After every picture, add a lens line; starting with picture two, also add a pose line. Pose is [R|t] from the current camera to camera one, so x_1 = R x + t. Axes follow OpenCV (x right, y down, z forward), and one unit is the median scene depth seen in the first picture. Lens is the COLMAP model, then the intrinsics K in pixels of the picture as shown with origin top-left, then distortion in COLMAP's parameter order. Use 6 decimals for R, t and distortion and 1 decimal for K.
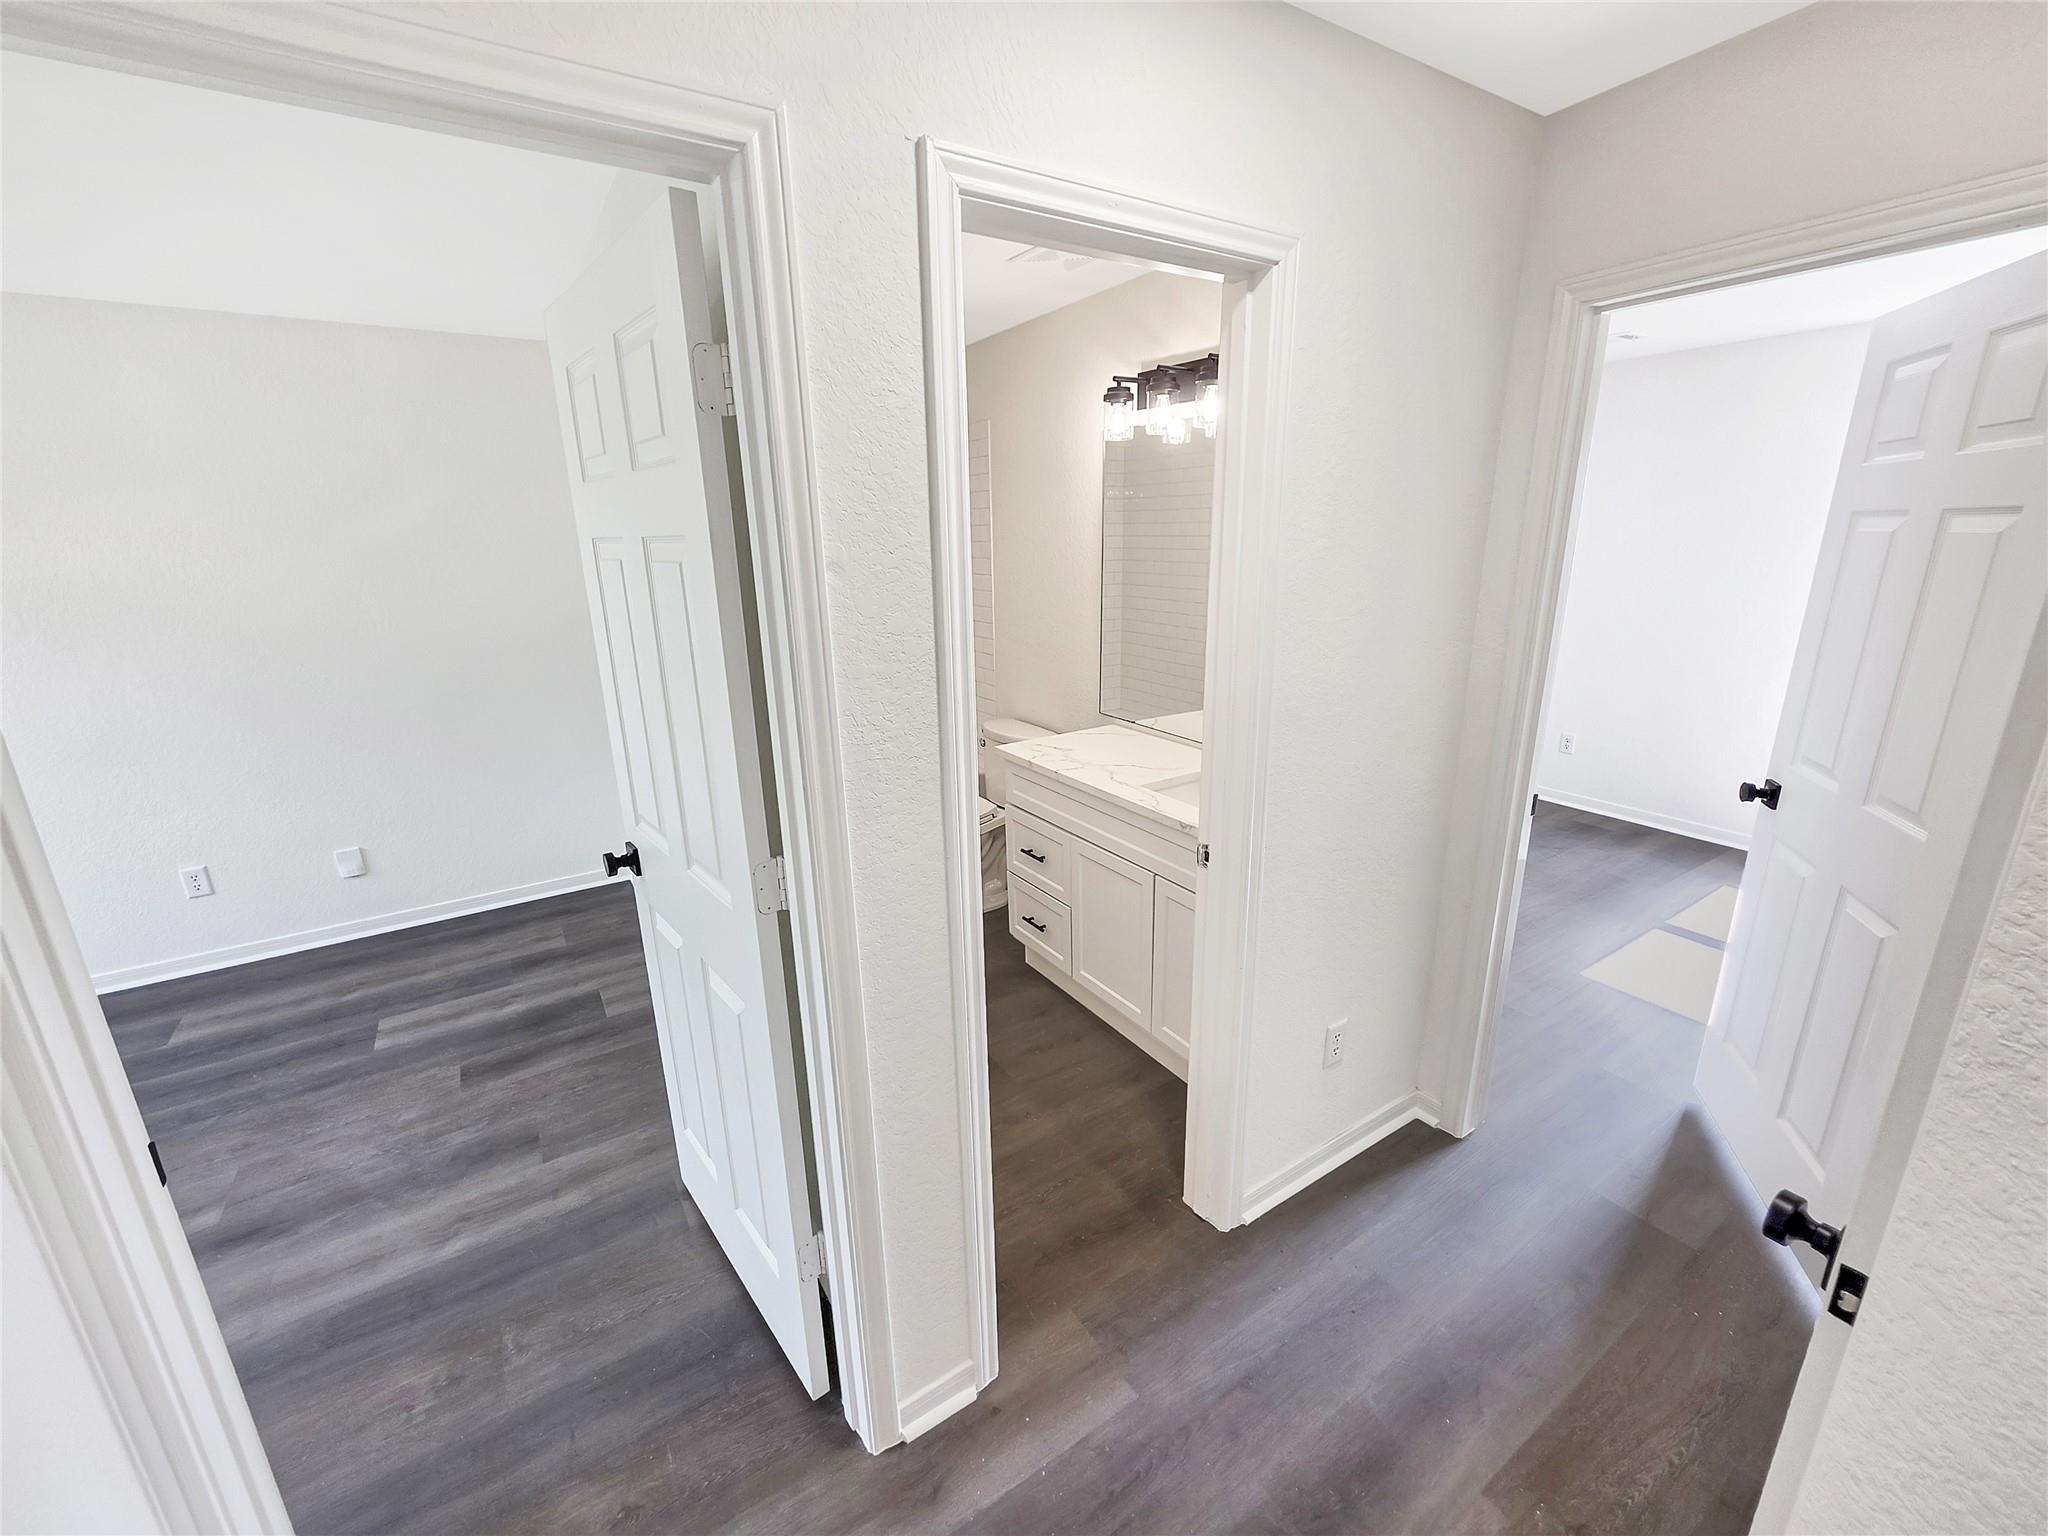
lens RADIAL K [[822.5, 0, 1024.9], [0, 822.5, 758.7], [0, 0, 1]] dist [-0.000523, -0.000183]
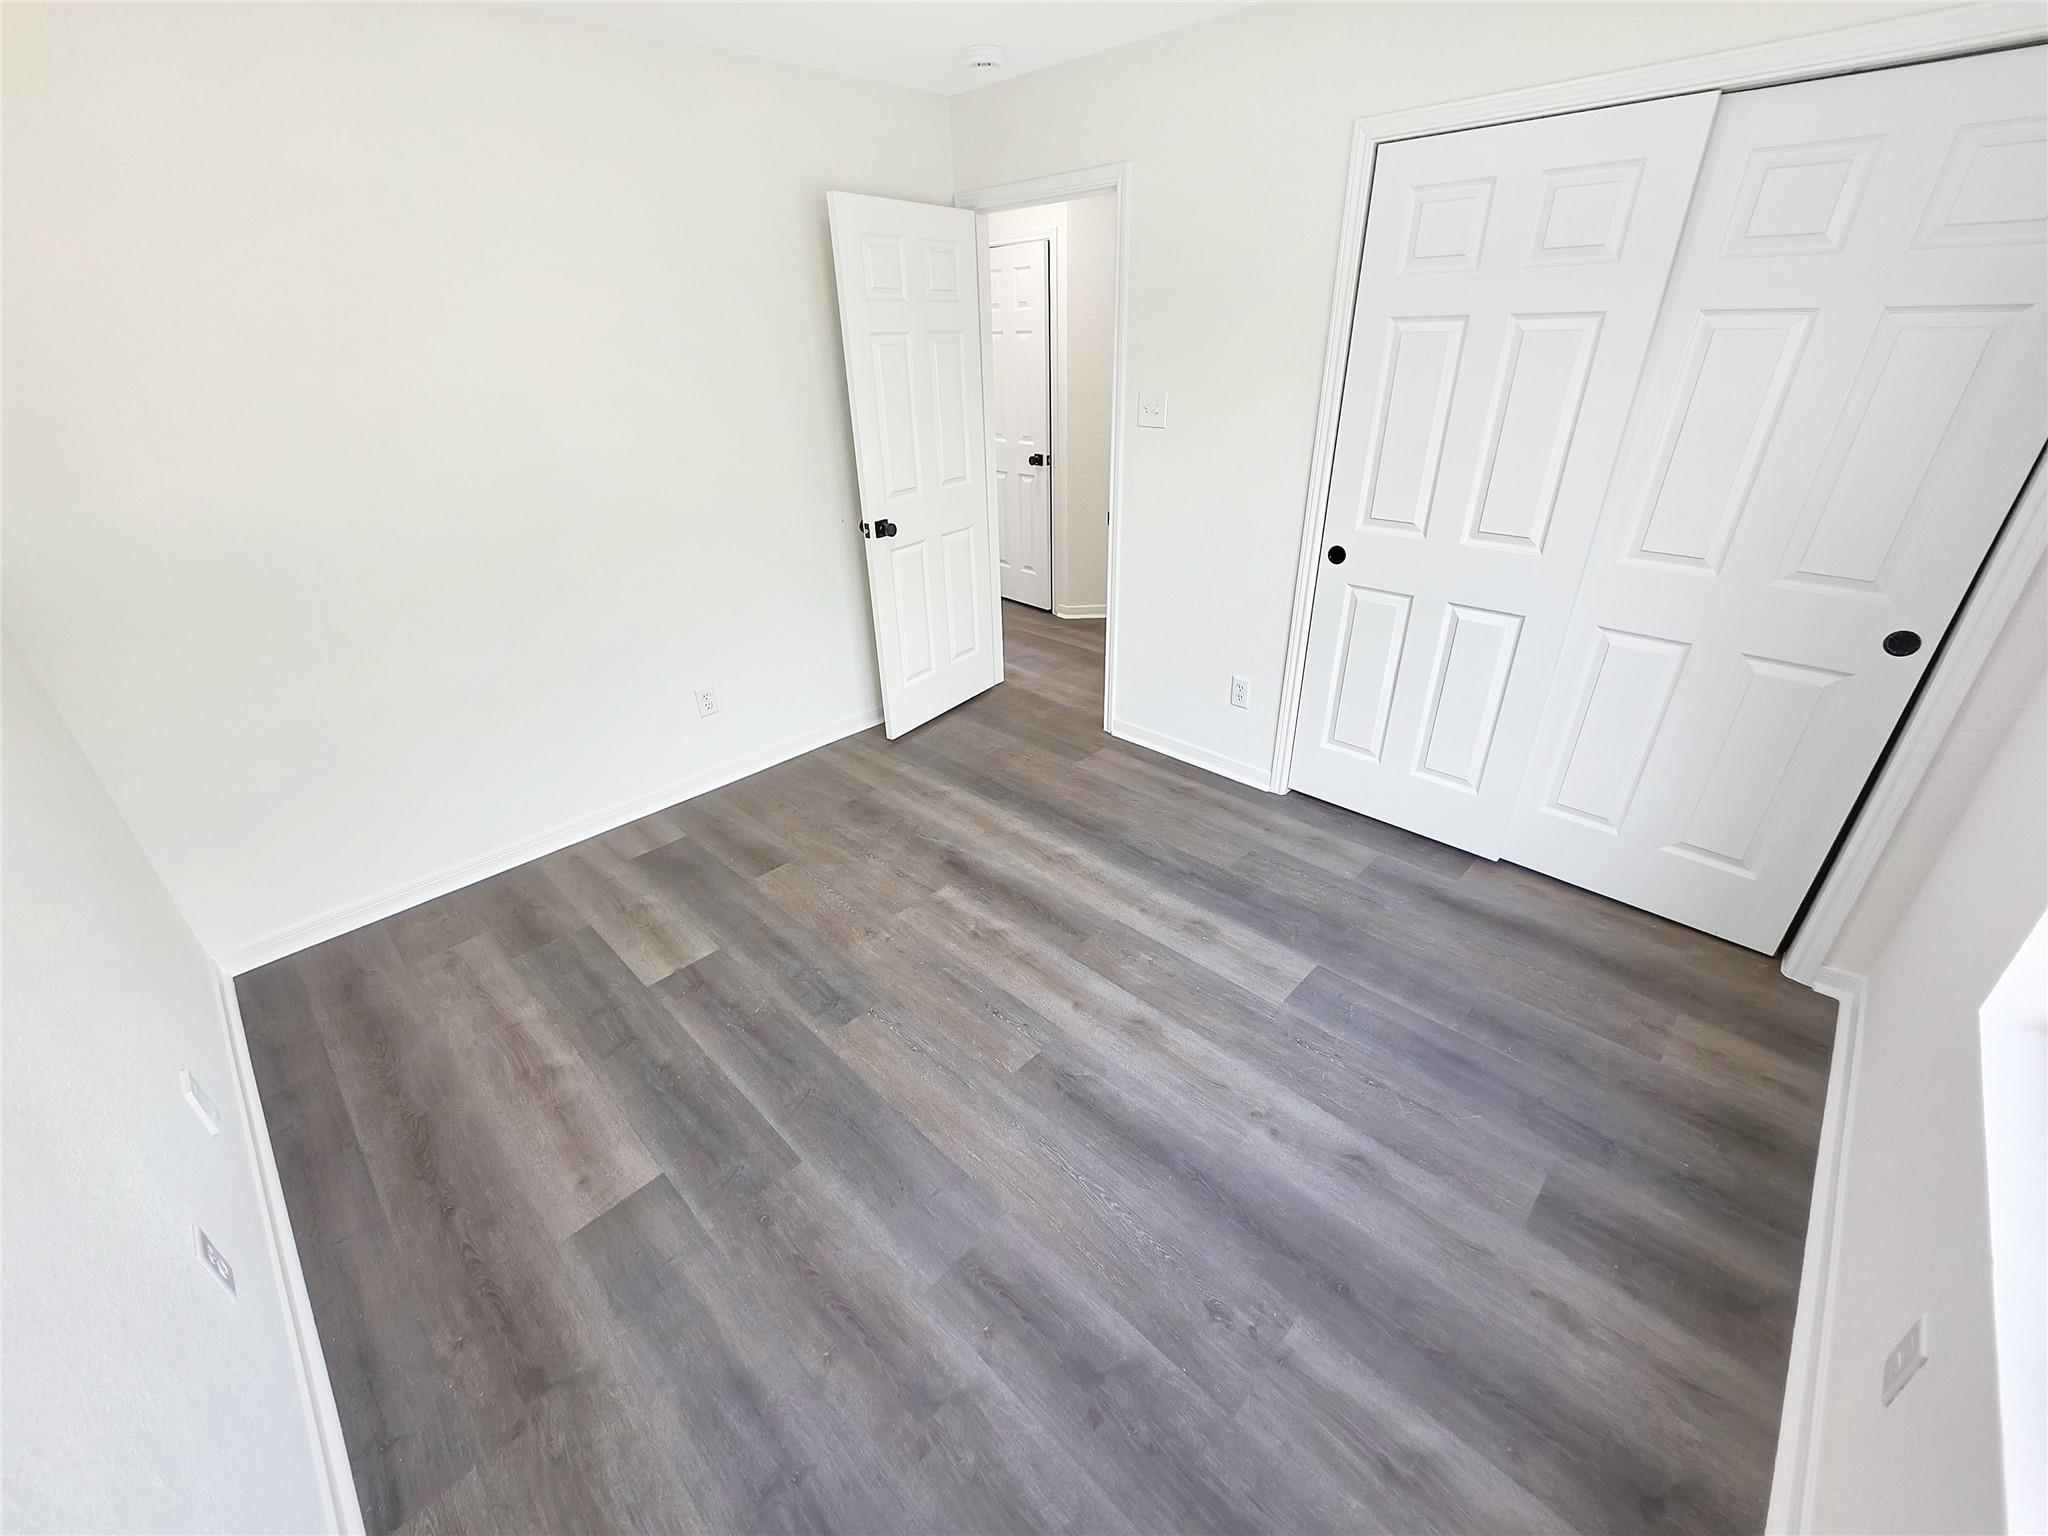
lens RADIAL K [[822.5, 0, 1024.9], [0, 822.5, 758.7], [0, 0, 1]] dist [-0.000523, -0.000183]
pose [[-0.225865, -0.424223, 0.876938, -1.760109], [0.293579, 0.828706, 0.476506, -0.158343], [-0.928868, 0.365077, -0.062632, 0.763525]]
